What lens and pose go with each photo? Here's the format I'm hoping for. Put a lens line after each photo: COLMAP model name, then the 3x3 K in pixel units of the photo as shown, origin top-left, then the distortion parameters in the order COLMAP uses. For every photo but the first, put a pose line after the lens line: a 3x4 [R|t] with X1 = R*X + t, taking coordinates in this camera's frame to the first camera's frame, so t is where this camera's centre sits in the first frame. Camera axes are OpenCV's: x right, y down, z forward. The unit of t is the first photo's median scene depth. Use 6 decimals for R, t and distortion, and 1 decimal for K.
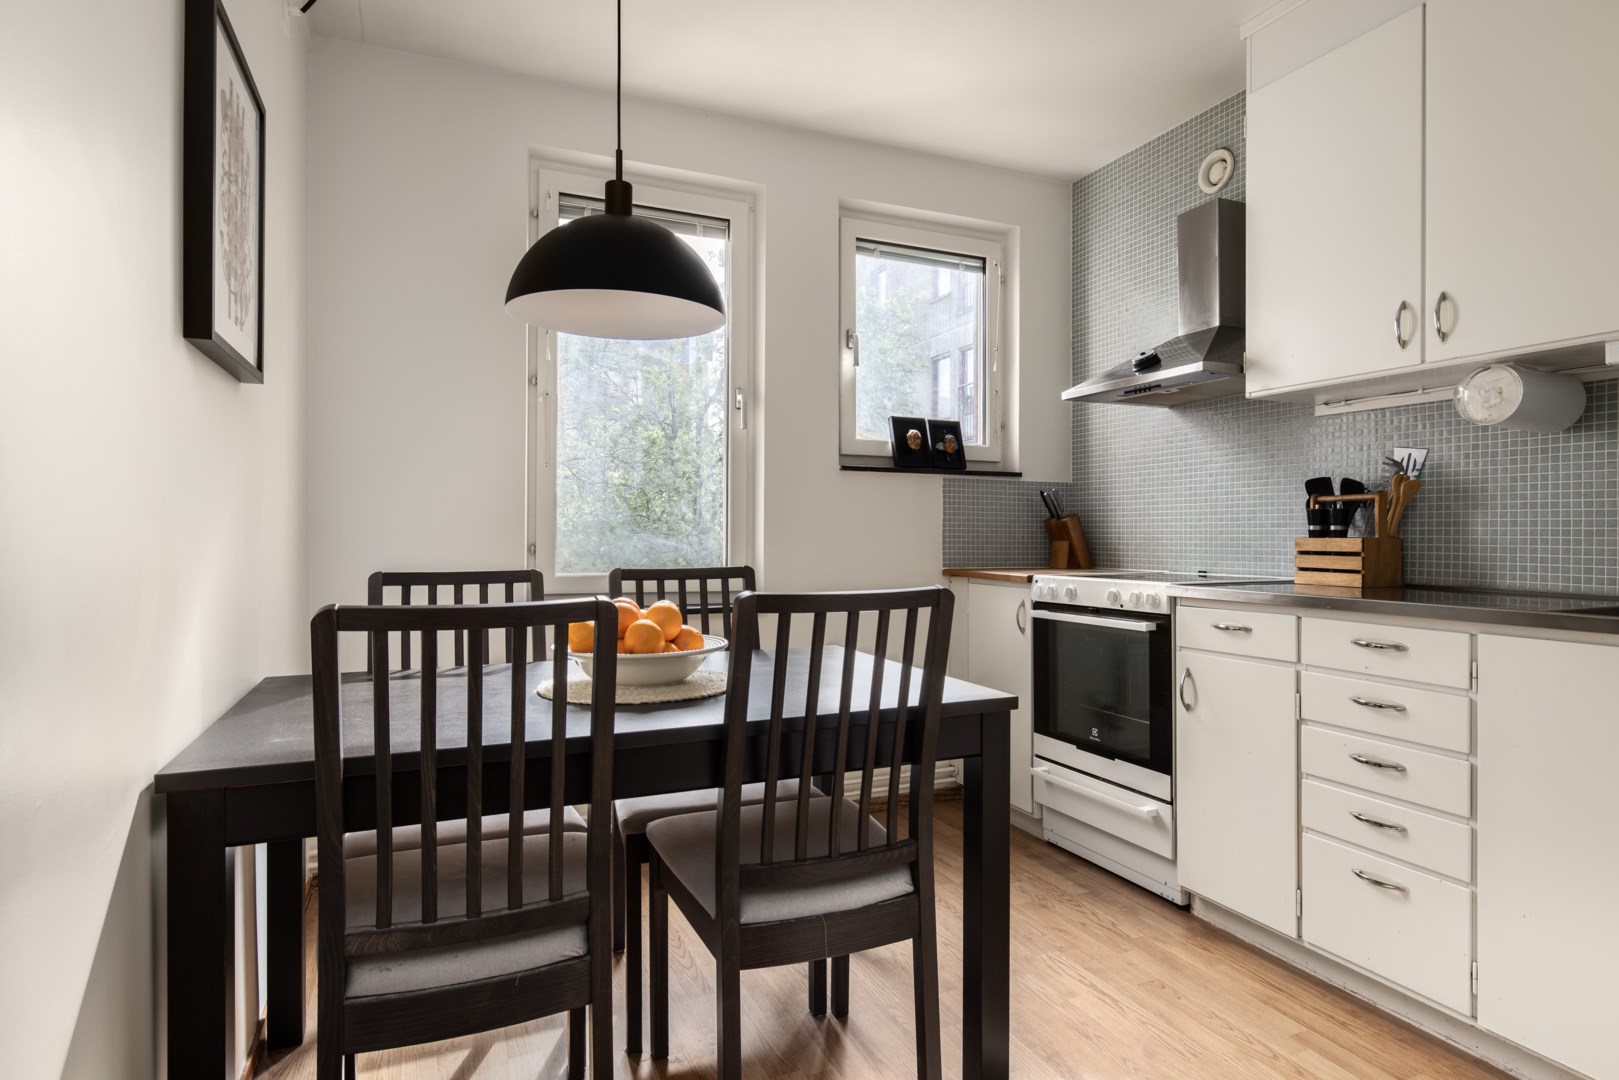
lens RADIAL K [[896.0, 0, 805.7], [0, 896.0, 532.7], [0, 0, 1]] dist [0.000628, -0.000905]
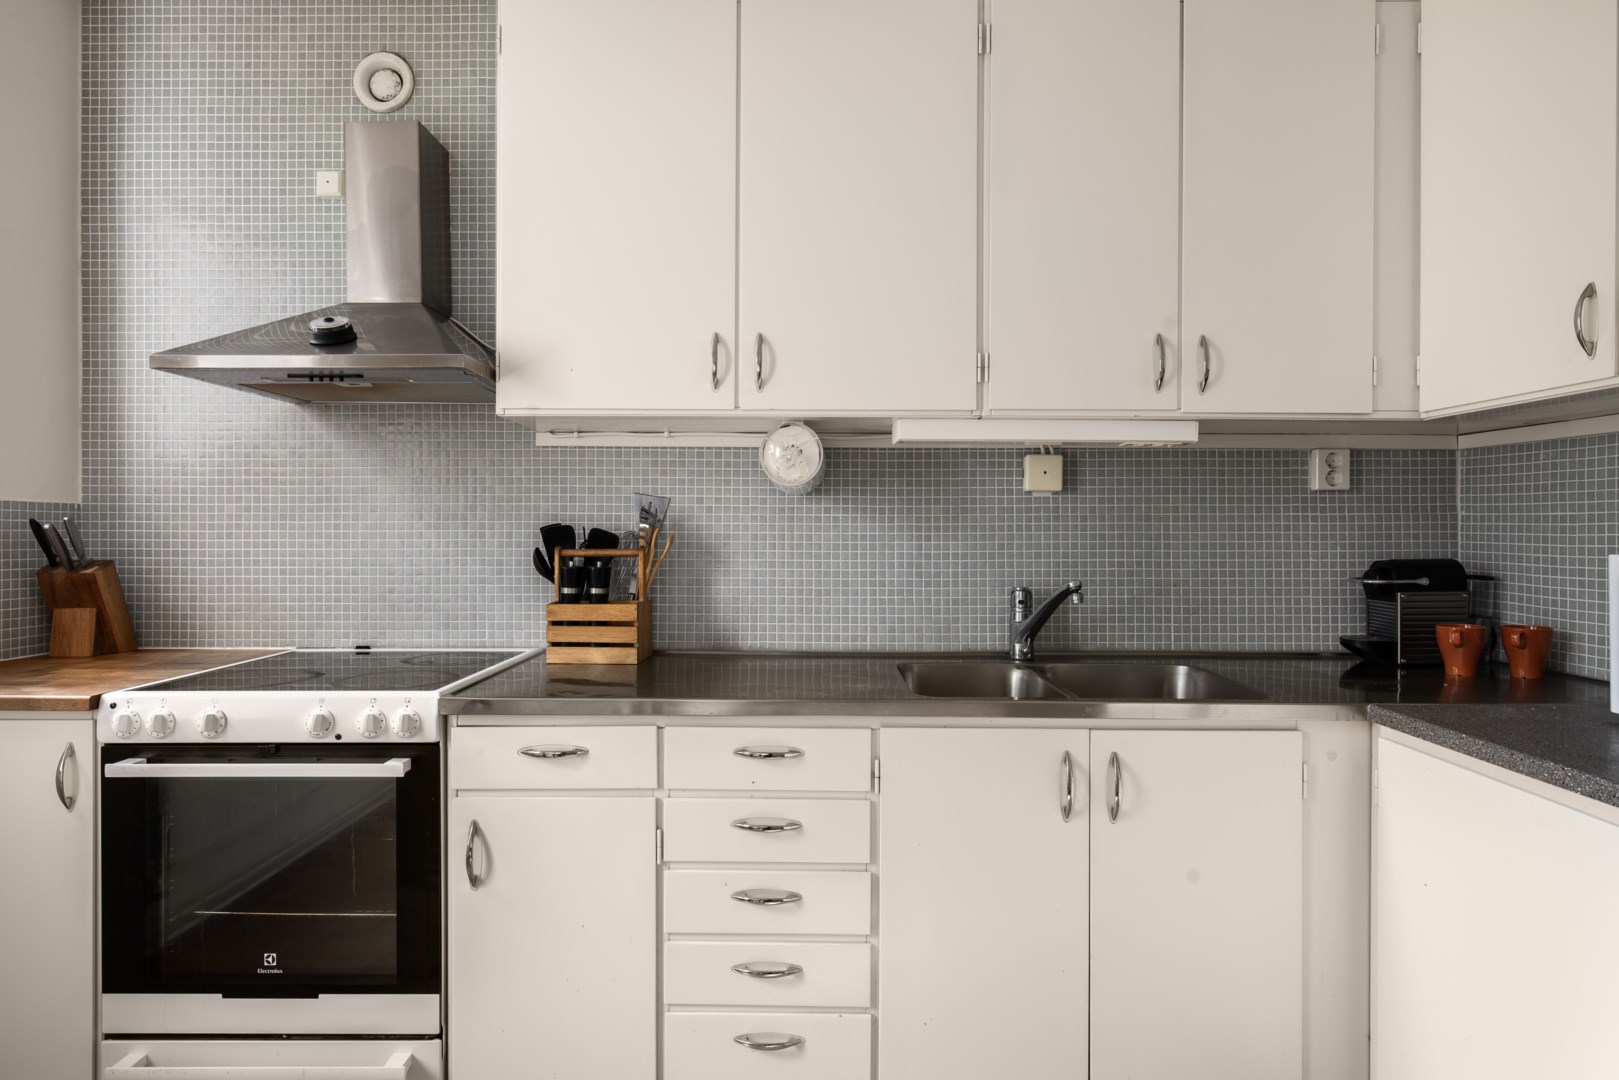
lens RADIAL K [[896.0, 0, 805.7], [0, 896.0, 532.7], [0, 0, 1]] dist [0.000628, -0.000905]
pose [[0.400437, -0.002363, 0.916321, -0.075678], [-0.003978, 0.999983, 0.004317, -0.063300], [-0.916316, -0.005374, 0.400421, 0.512226]]
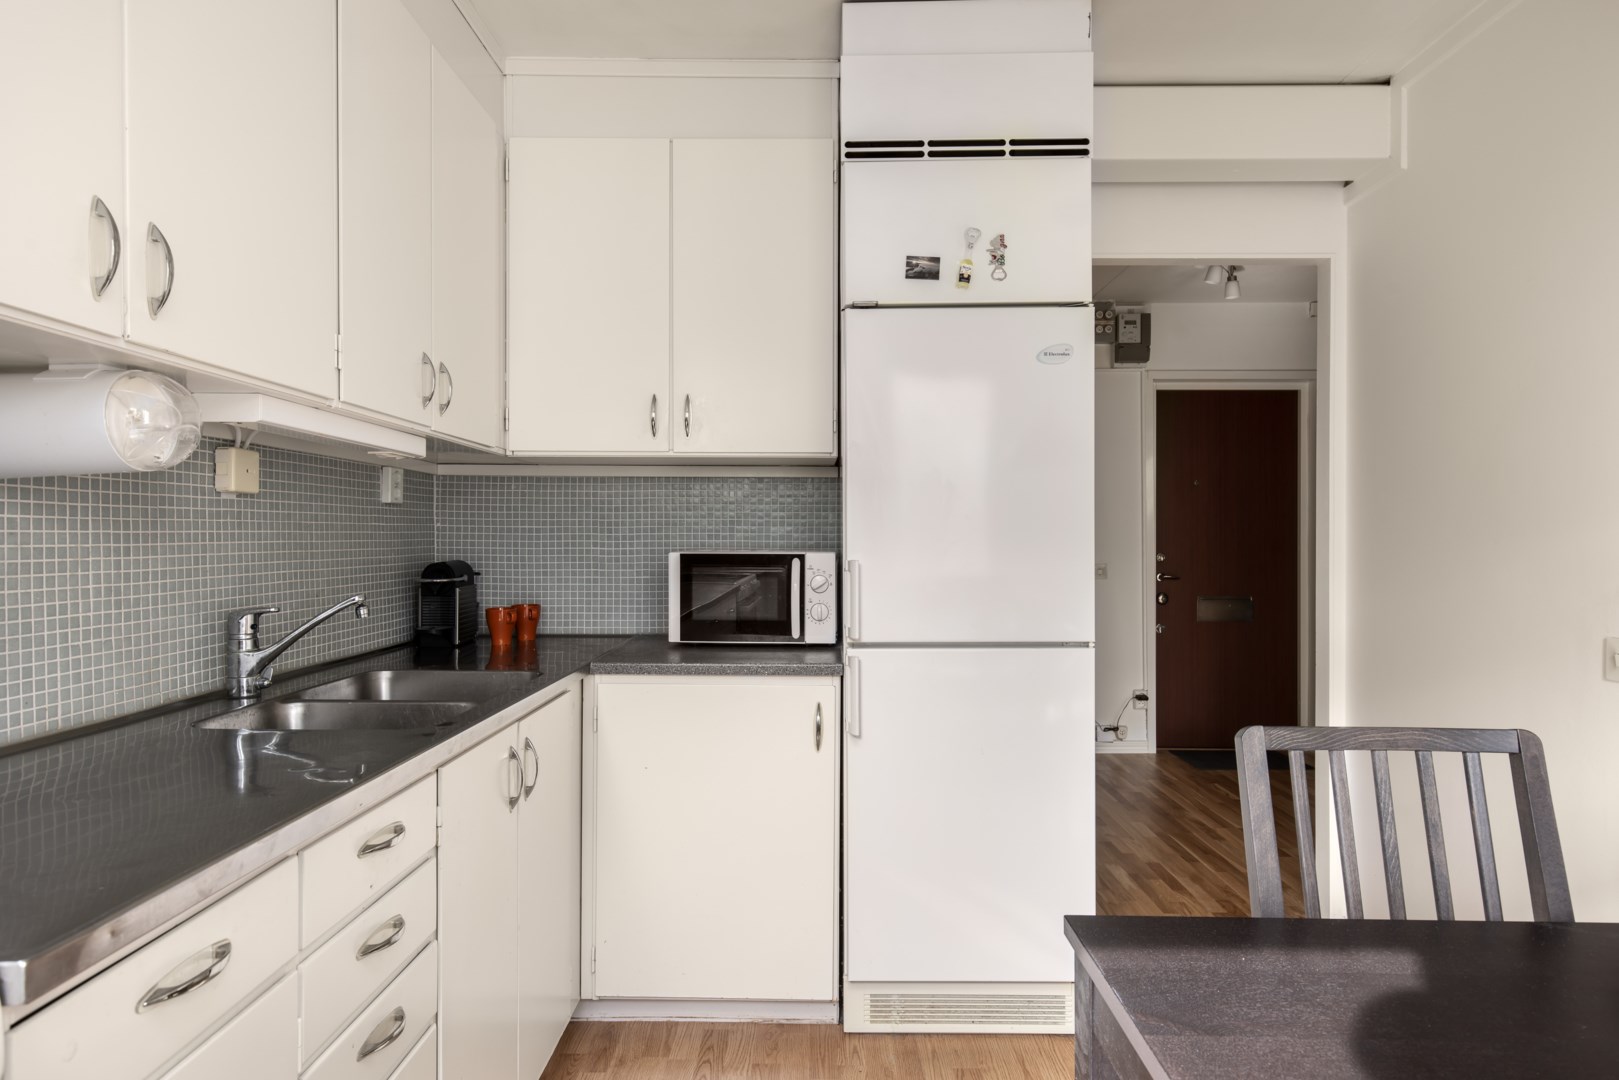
lens RADIAL K [[896.0, 0, 805.7], [0, 896.0, 532.7], [0, 0, 1]] dist [0.000628, -0.000905]
pose [[-0.905260, 0.001212, 0.424856, 0.106703], [-0.002010, 0.999973, -0.007135, -0.064233], [-0.424853, -0.007313, -0.905233, 1.167381]]
